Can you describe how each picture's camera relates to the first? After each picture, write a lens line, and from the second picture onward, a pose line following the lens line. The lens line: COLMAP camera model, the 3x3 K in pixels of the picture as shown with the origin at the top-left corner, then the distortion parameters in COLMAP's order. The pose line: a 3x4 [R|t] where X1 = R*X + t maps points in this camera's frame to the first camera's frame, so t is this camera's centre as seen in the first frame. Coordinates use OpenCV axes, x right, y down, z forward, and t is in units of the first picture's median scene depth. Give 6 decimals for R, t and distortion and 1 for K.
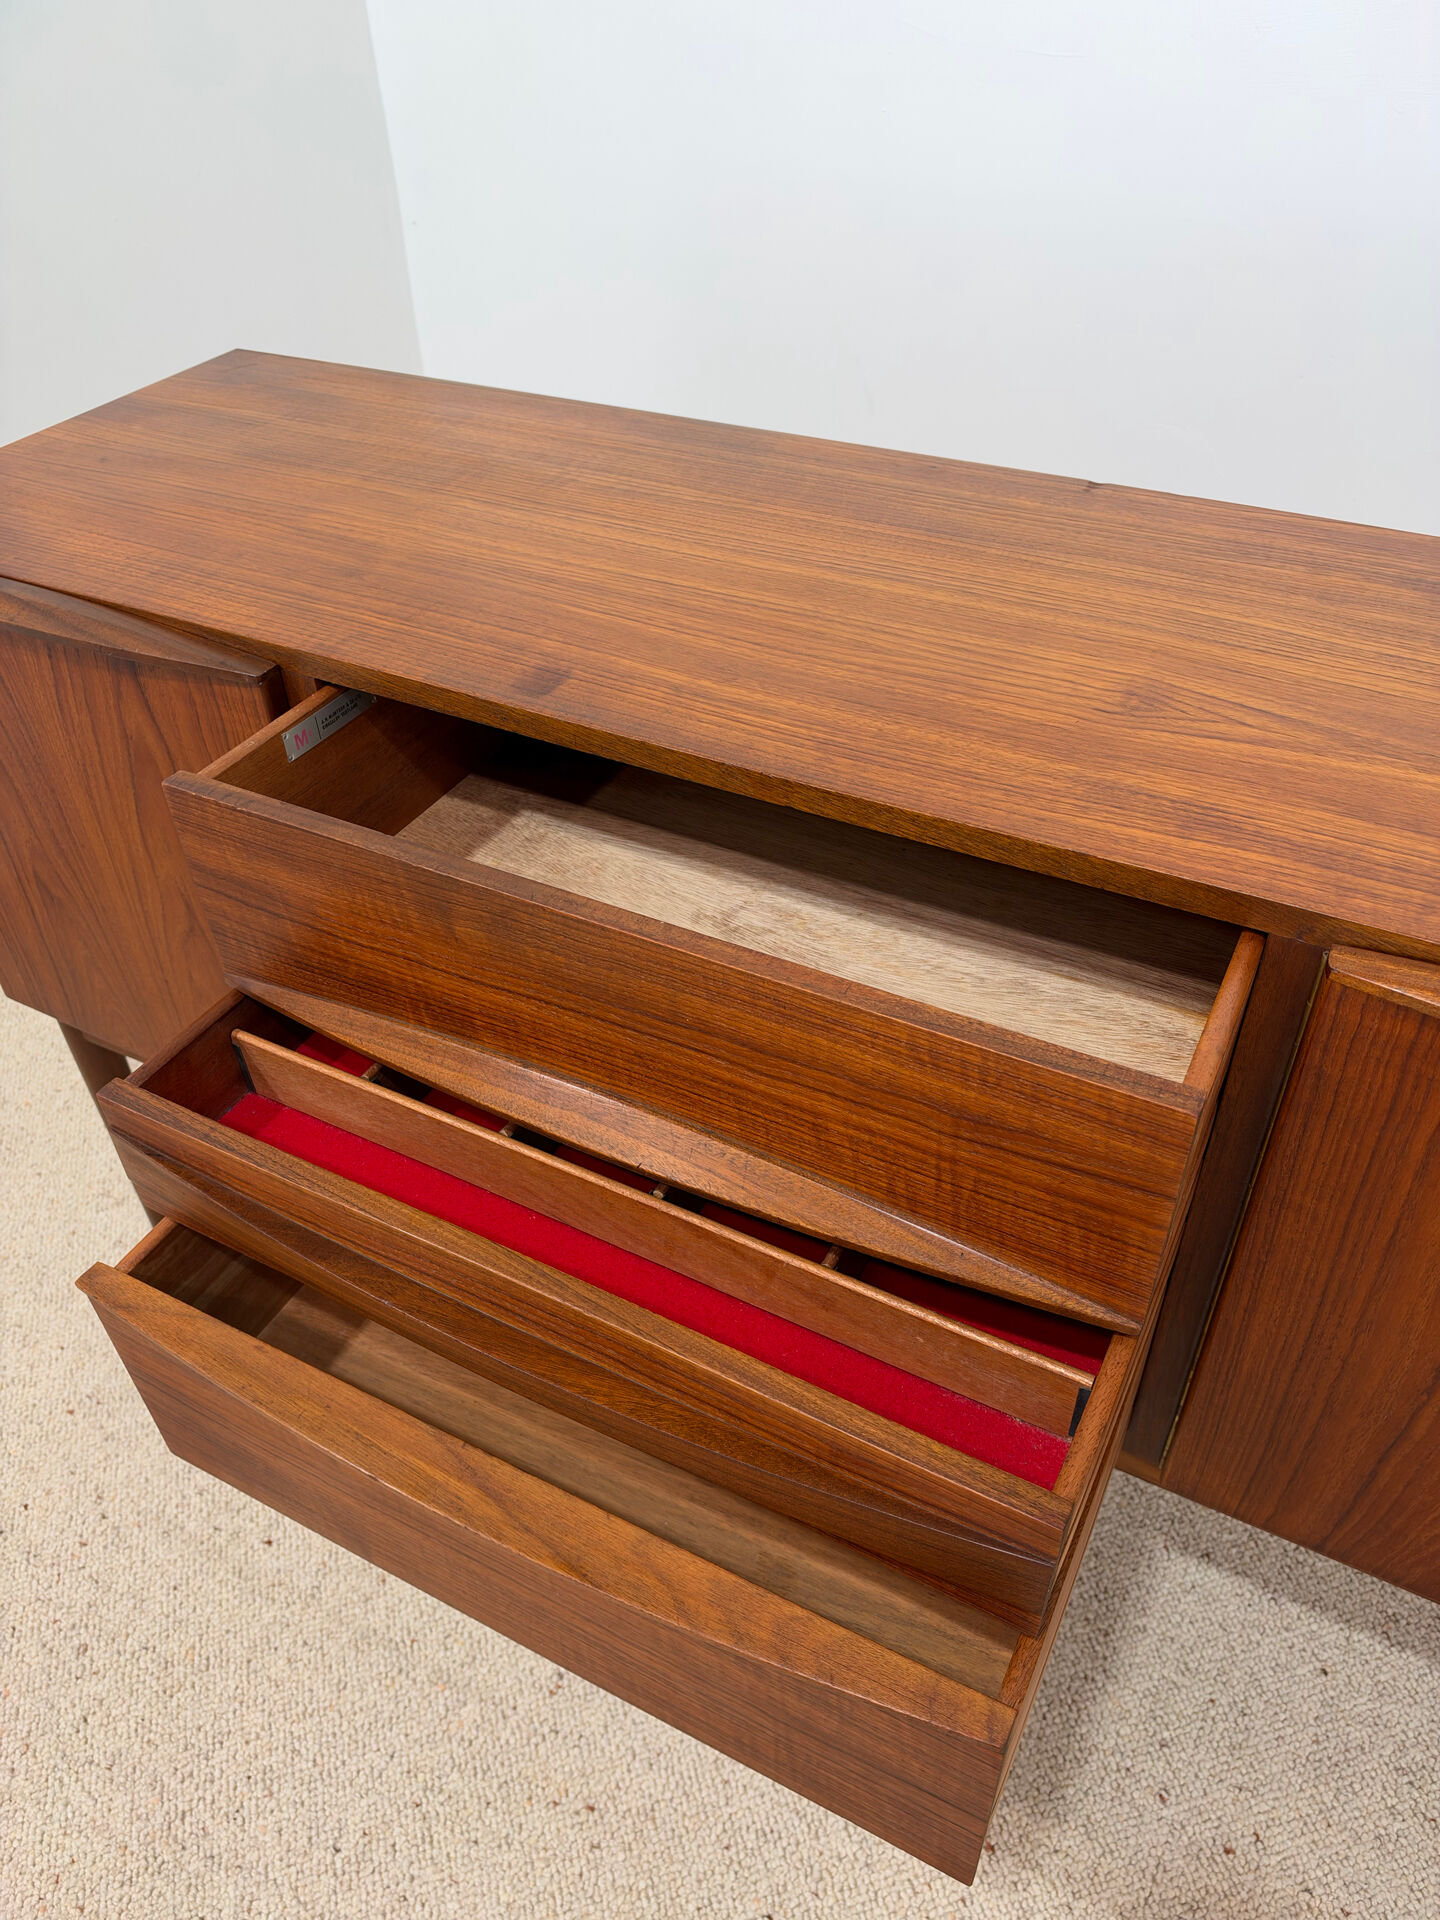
lens RADIAL K [[1405.8, 0, 715.5], [0, 1405.8, 963.0], [0, 0, 1]] dist [-0.009342, -0.010286]
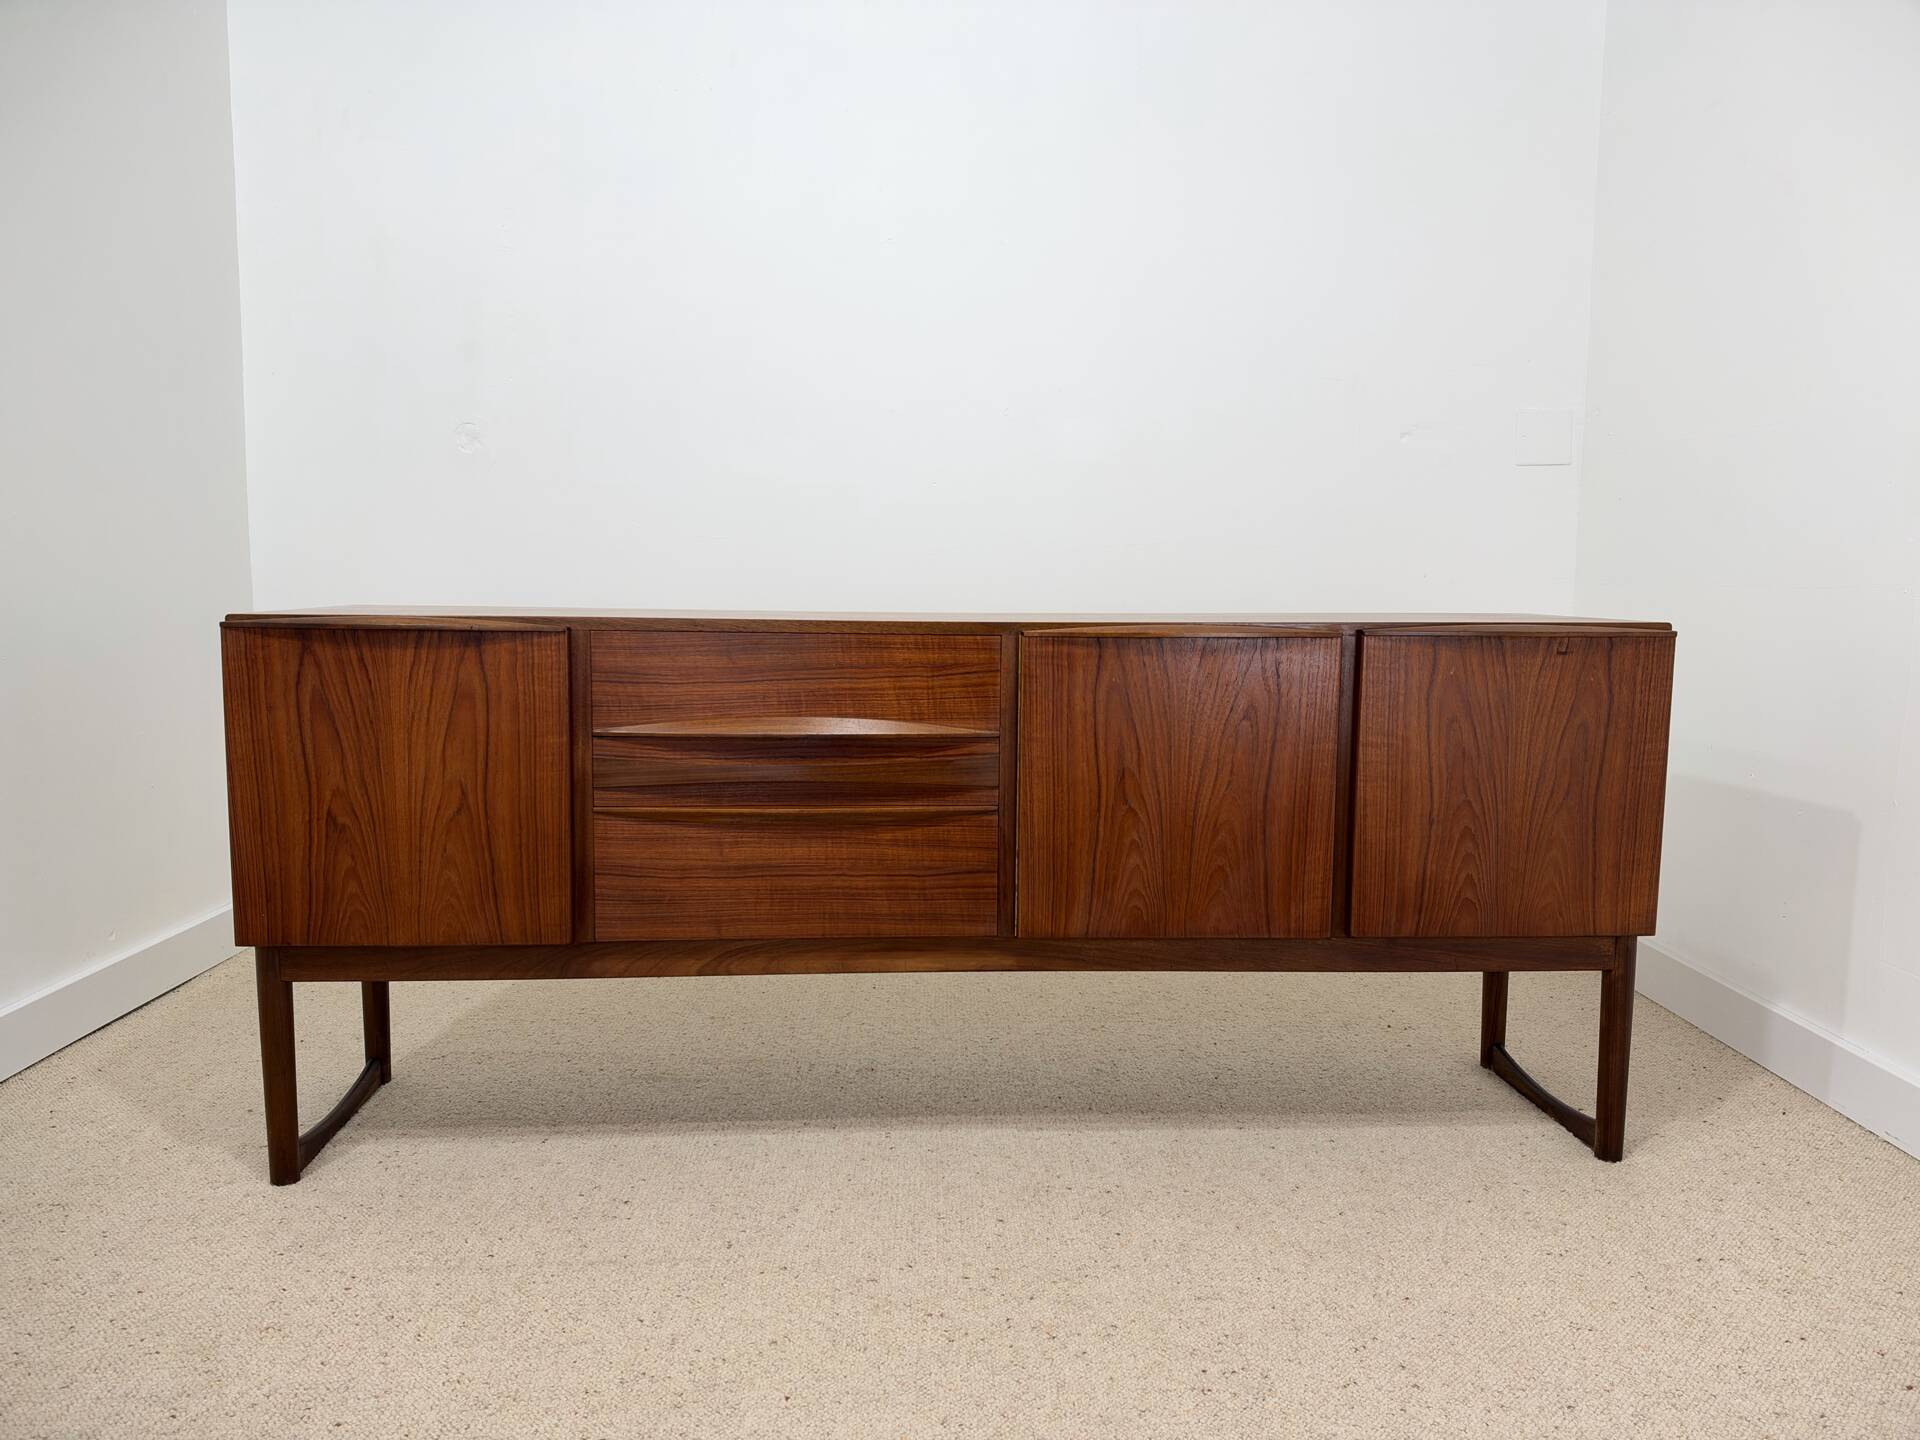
lens RADIAL K [[1365.1, 0, 965.4], [0, 1365.1, 727.0], [0, 0, 1]] dist [0.157486, -0.343252]
pose [[0.849861, -0.019737, 0.526637, -0.765545], [0.310869, 0.825701, -0.470720, 0.935817], [-0.425555, 0.563762, 0.707867, -0.593032]]
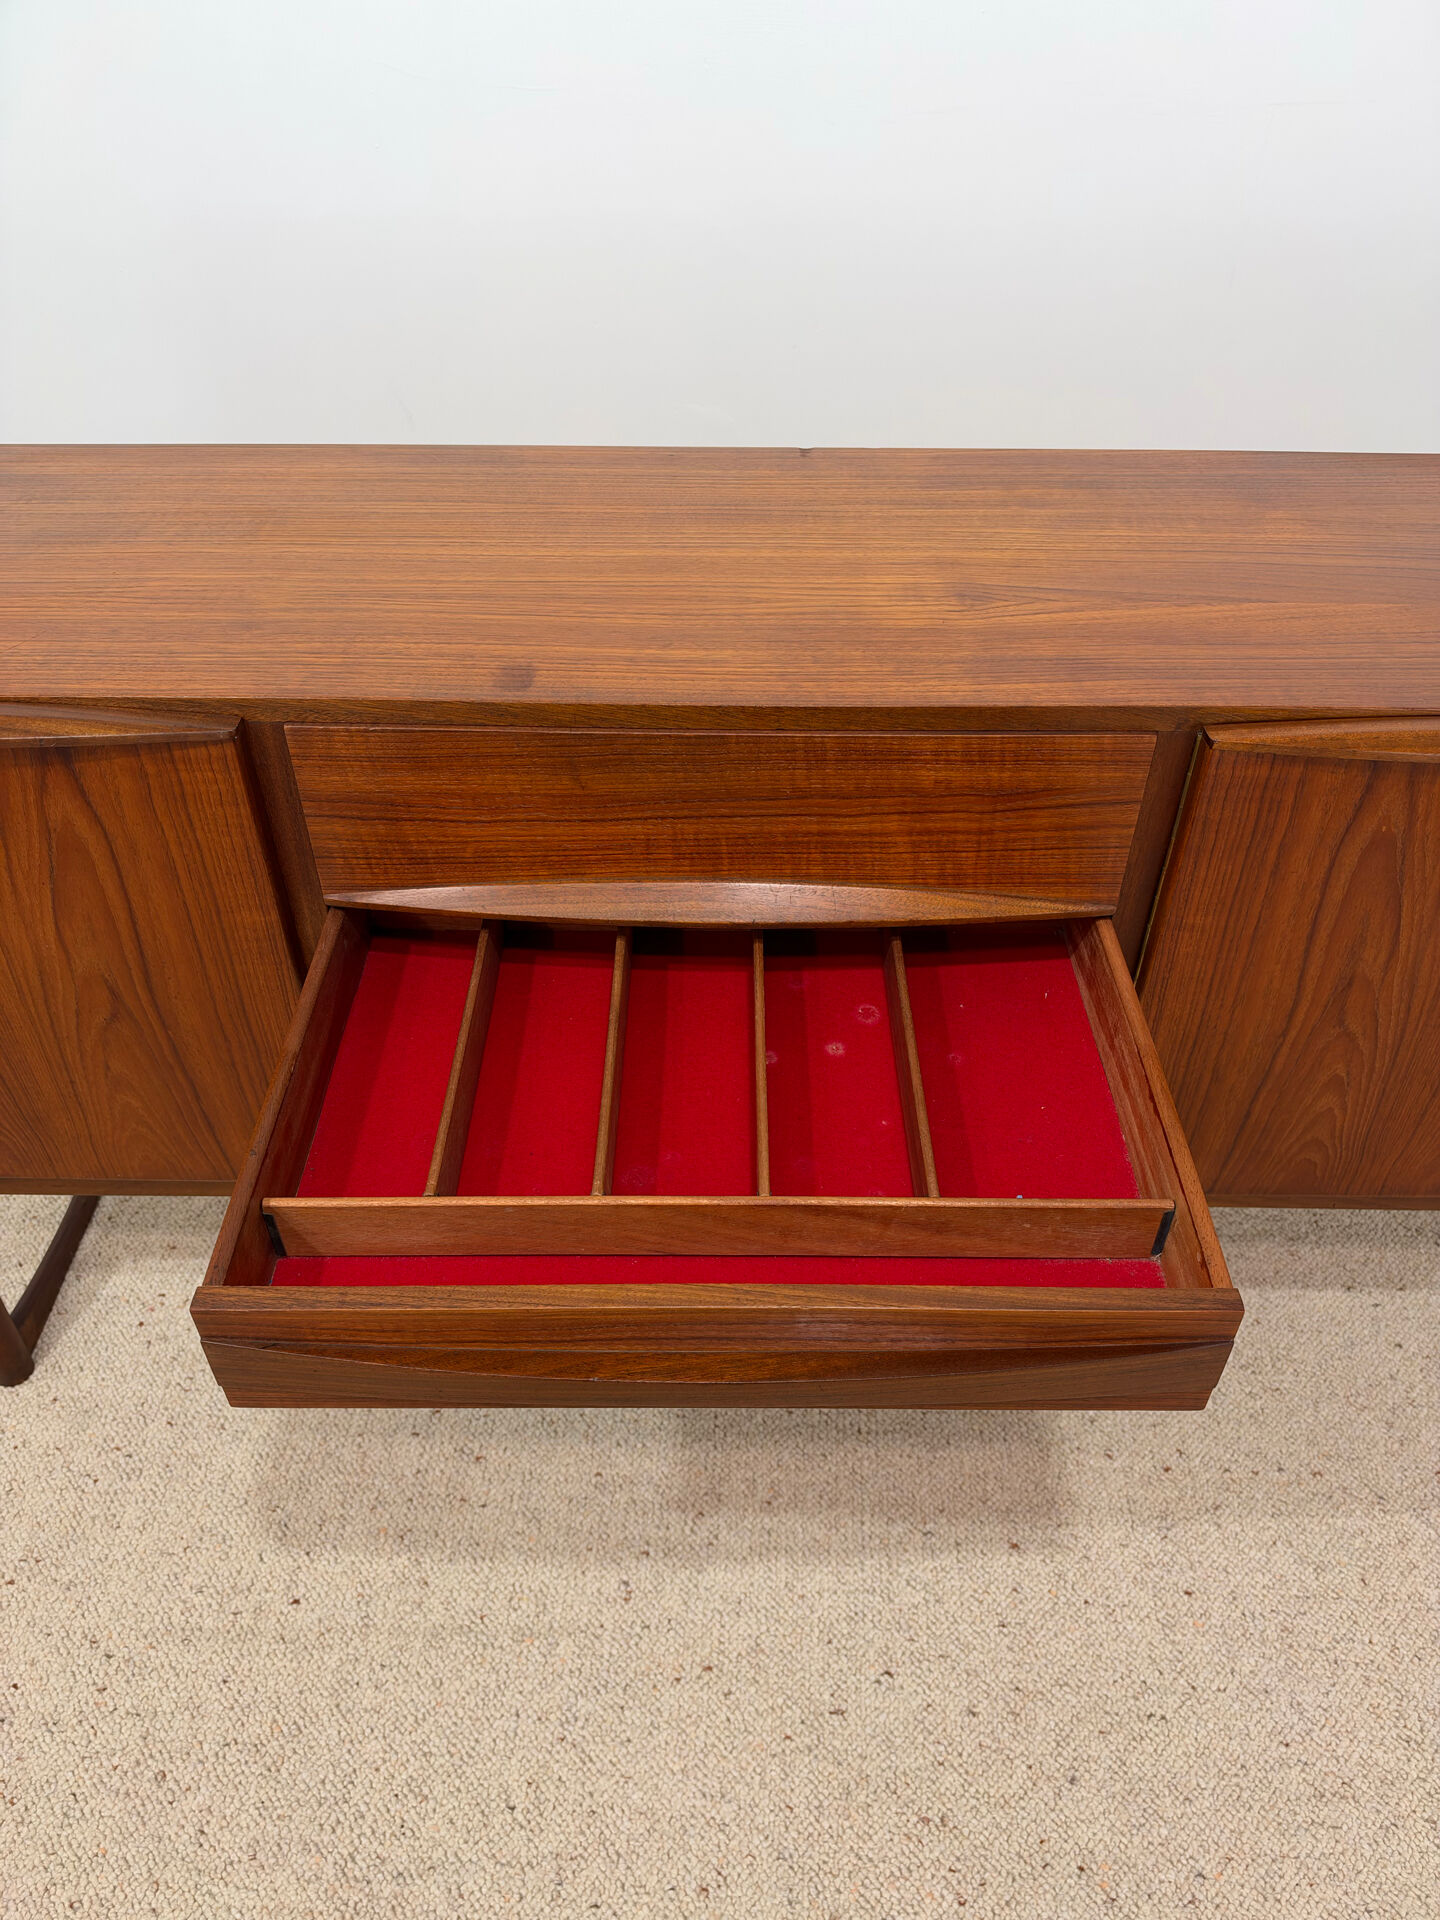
lens RADIAL K [[1405.8, 0, 715.5], [0, 1405.8, 963.0], [0, 0, 1]] dist [-0.009342, -0.010286]
pose [[0.890037, -0.270417, 0.367027, -0.354464], [0.271903, 0.961089, 0.048748, 0.008011], [-0.365928, 0.056408, 0.928932, -0.080341]]
